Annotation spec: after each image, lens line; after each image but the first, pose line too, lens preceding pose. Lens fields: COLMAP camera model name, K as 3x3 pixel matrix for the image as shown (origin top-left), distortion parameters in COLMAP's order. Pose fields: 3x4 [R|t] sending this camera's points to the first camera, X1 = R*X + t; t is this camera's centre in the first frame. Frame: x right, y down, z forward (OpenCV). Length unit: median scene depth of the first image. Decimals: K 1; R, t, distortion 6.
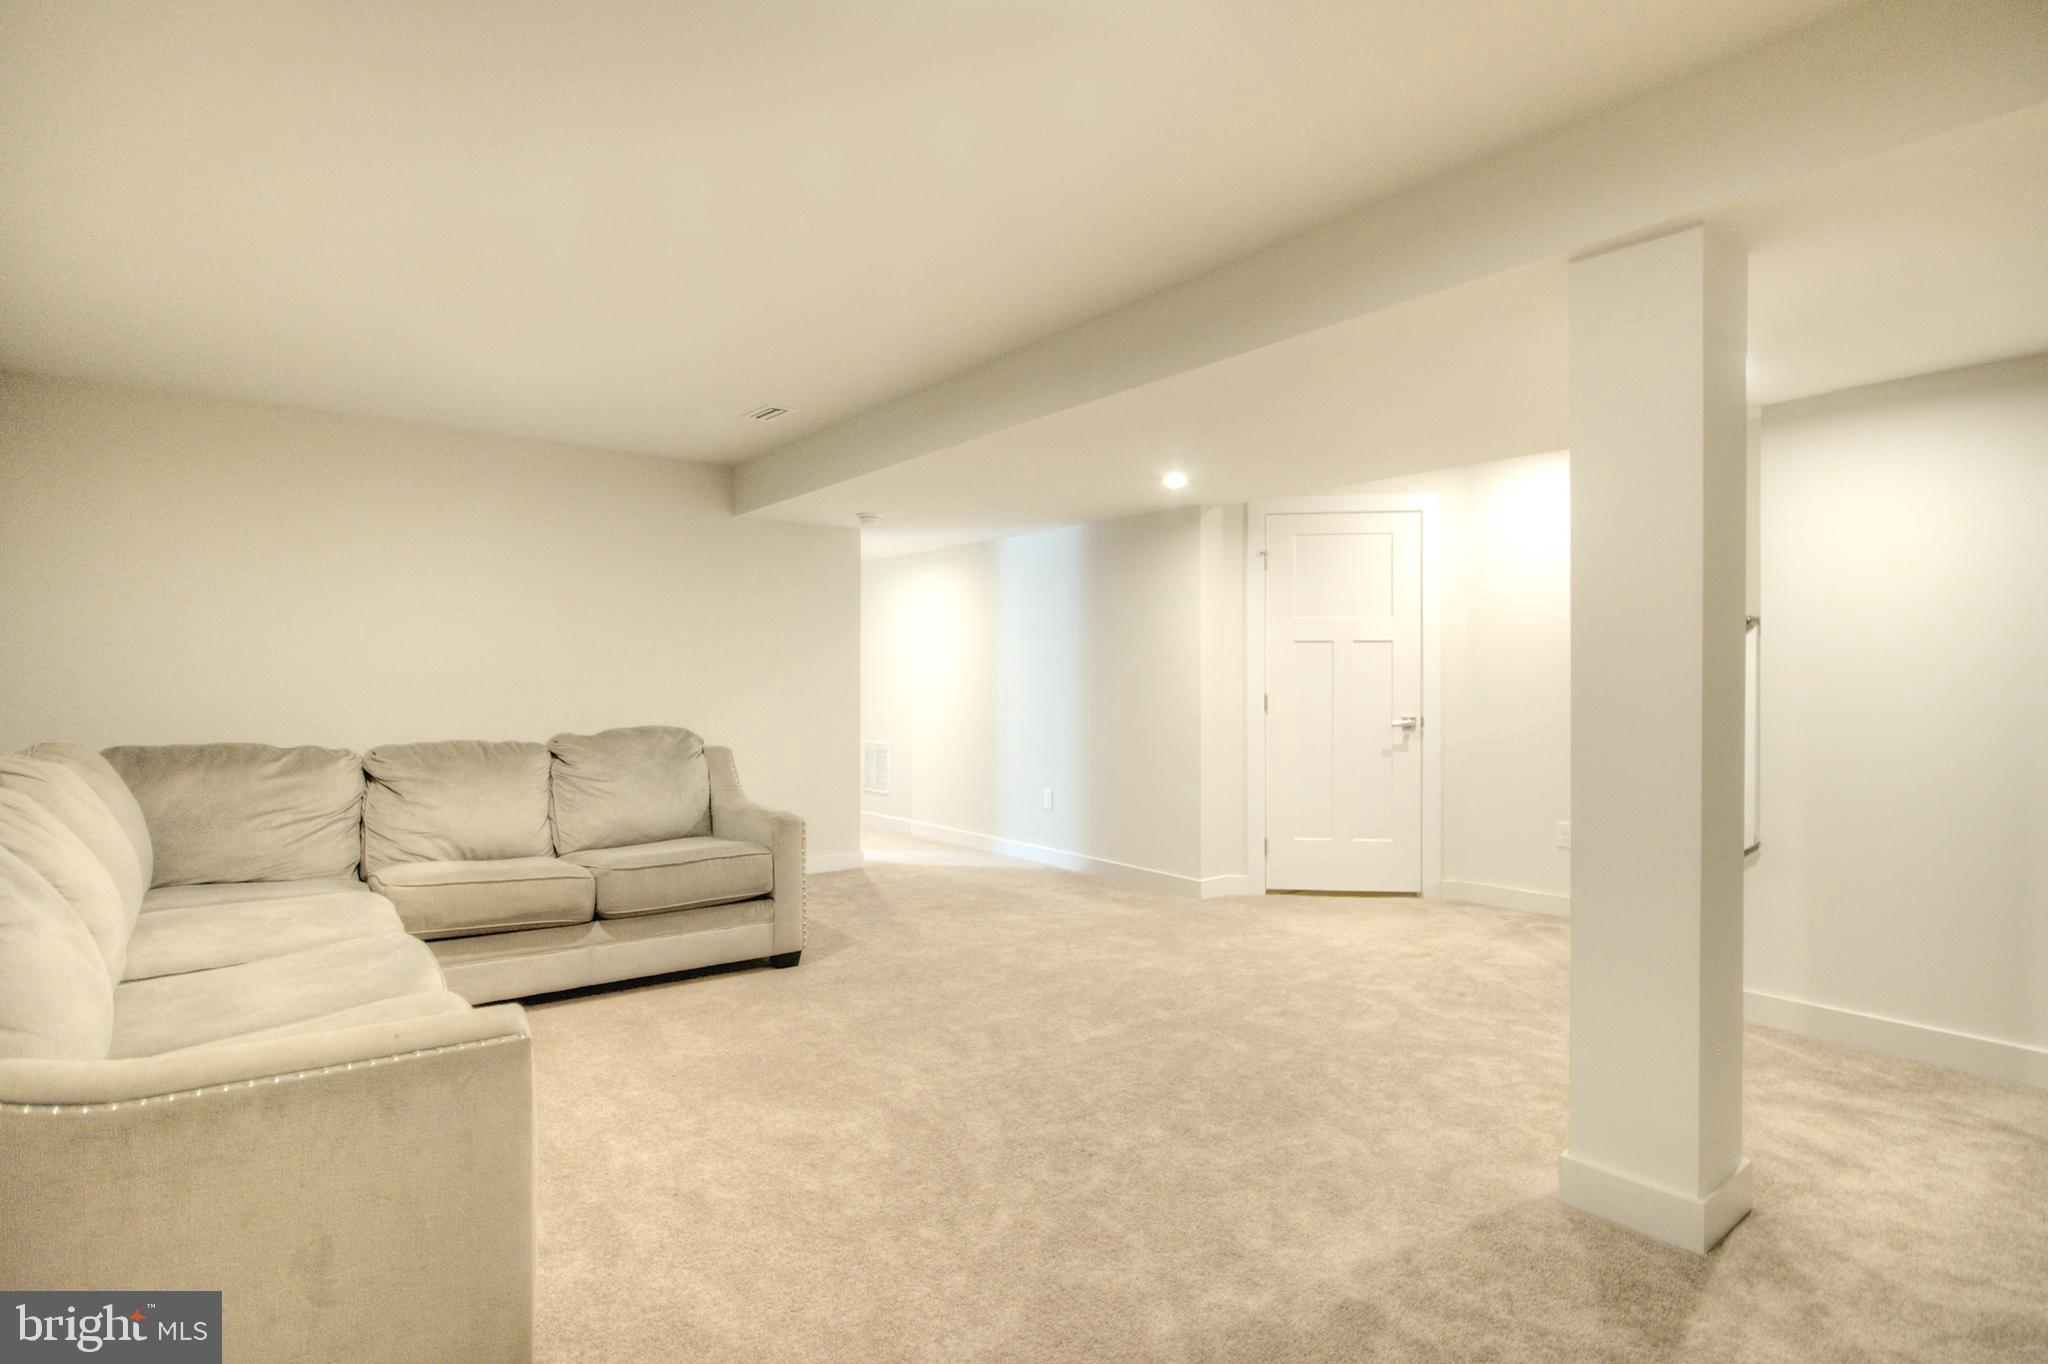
lens RADIAL K [[1037.0, 0, 1034.9], [0, 1037.0, 693.5], [0, 0, 1]] dist [0.000679, 0.000335]
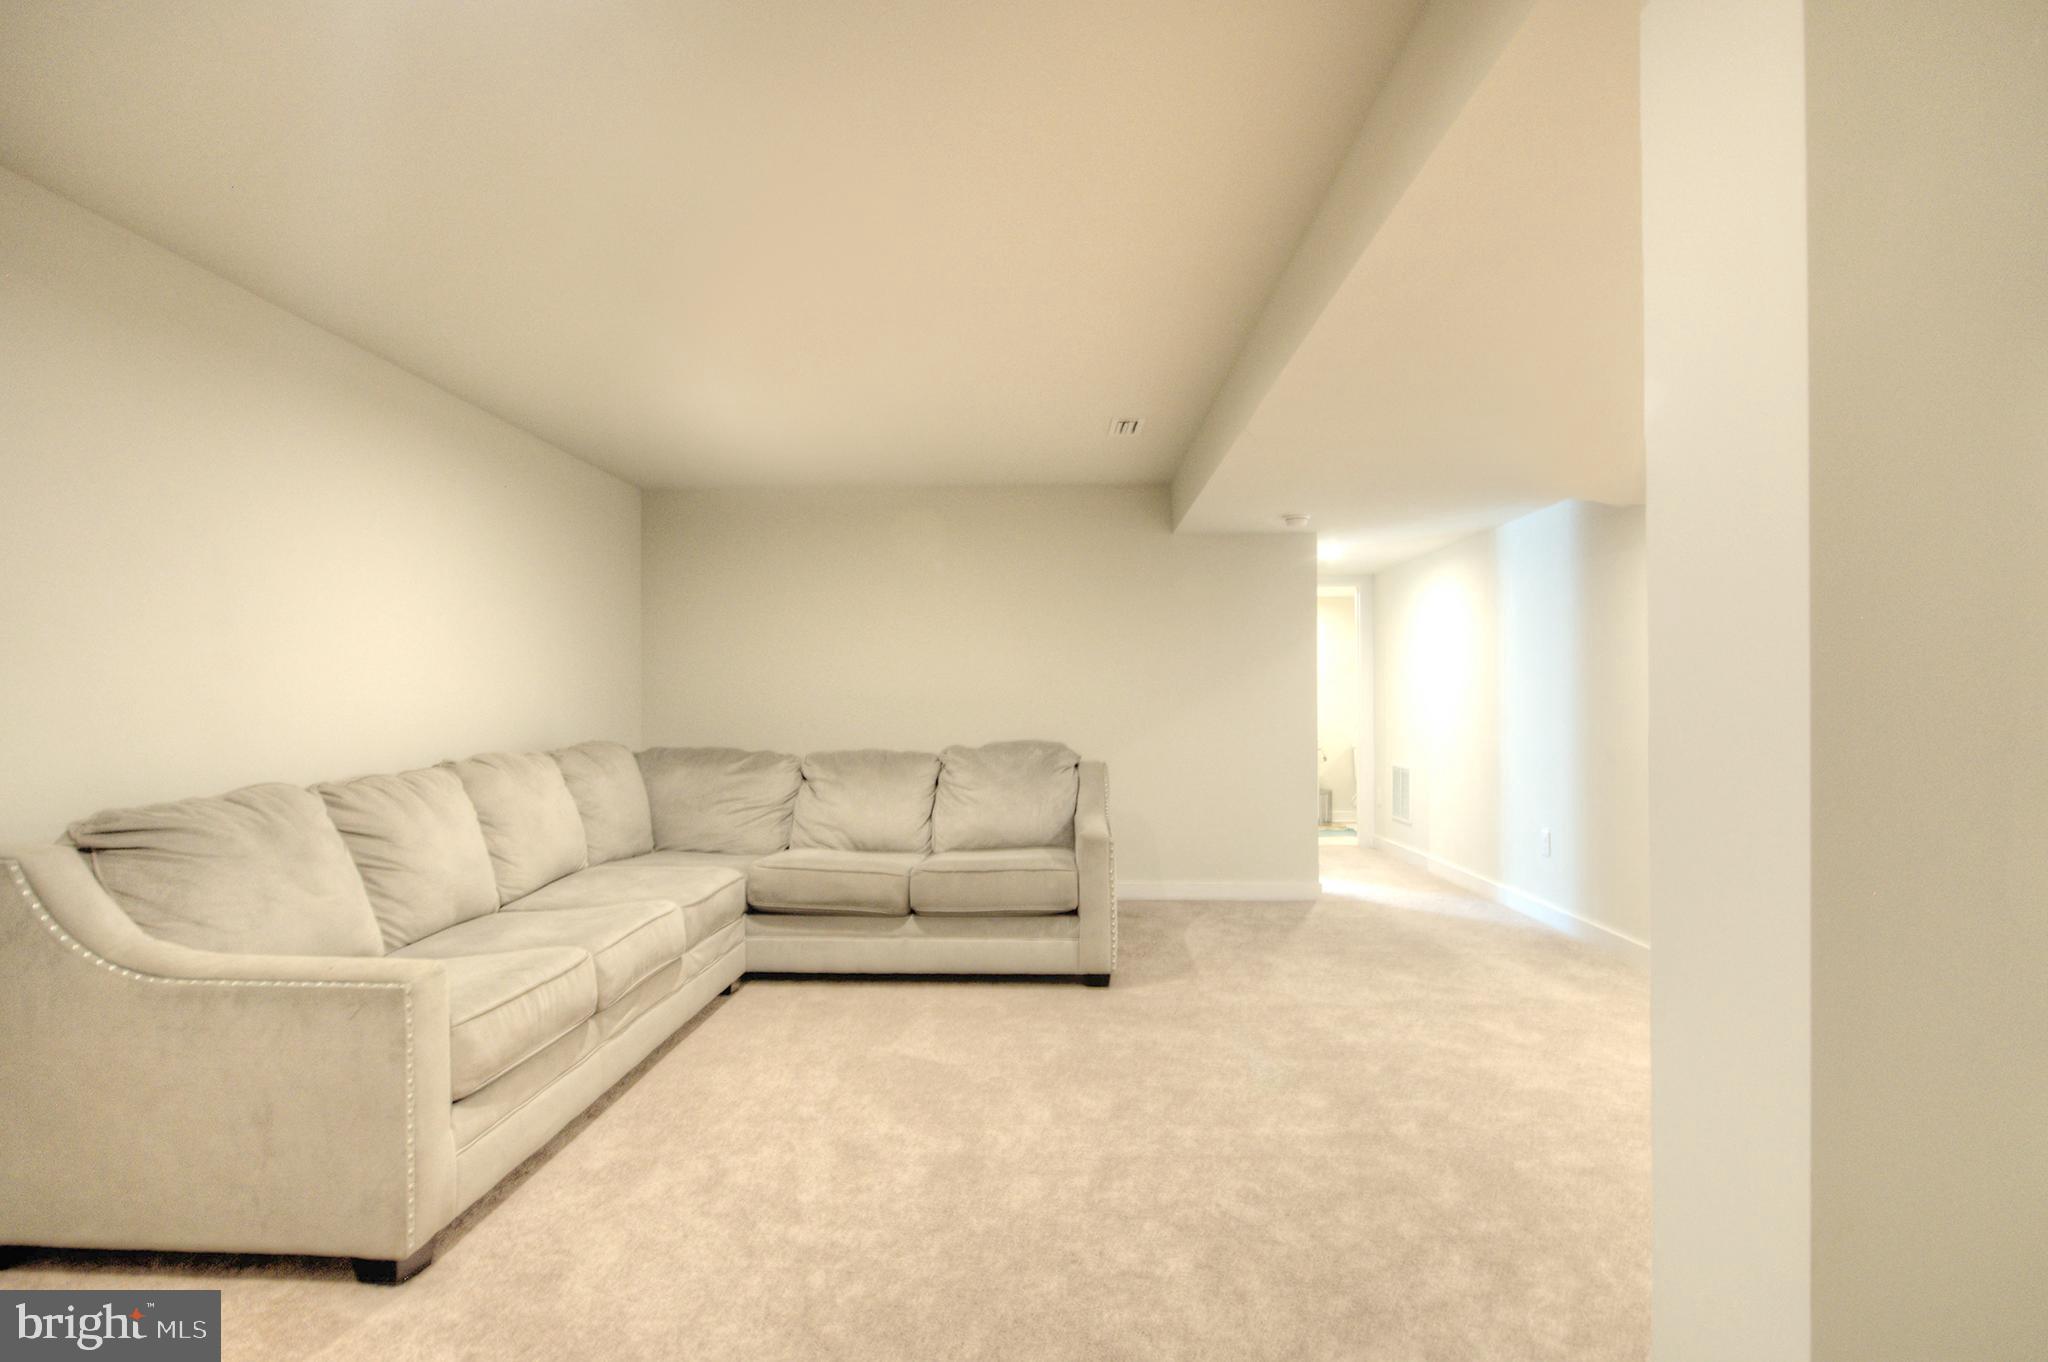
lens RADIAL K [[1037.0, 0, 1034.9], [0, 1037.0, 692.5], [0, 0, 1]] dist [0.000679, 0.000335]
pose [[0.773746, -0.012713, -0.633368, 0.353158], [0.001560, 0.999834, -0.018163, 0.002544], [0.633494, 0.013066, 0.773637, 0.209205]]
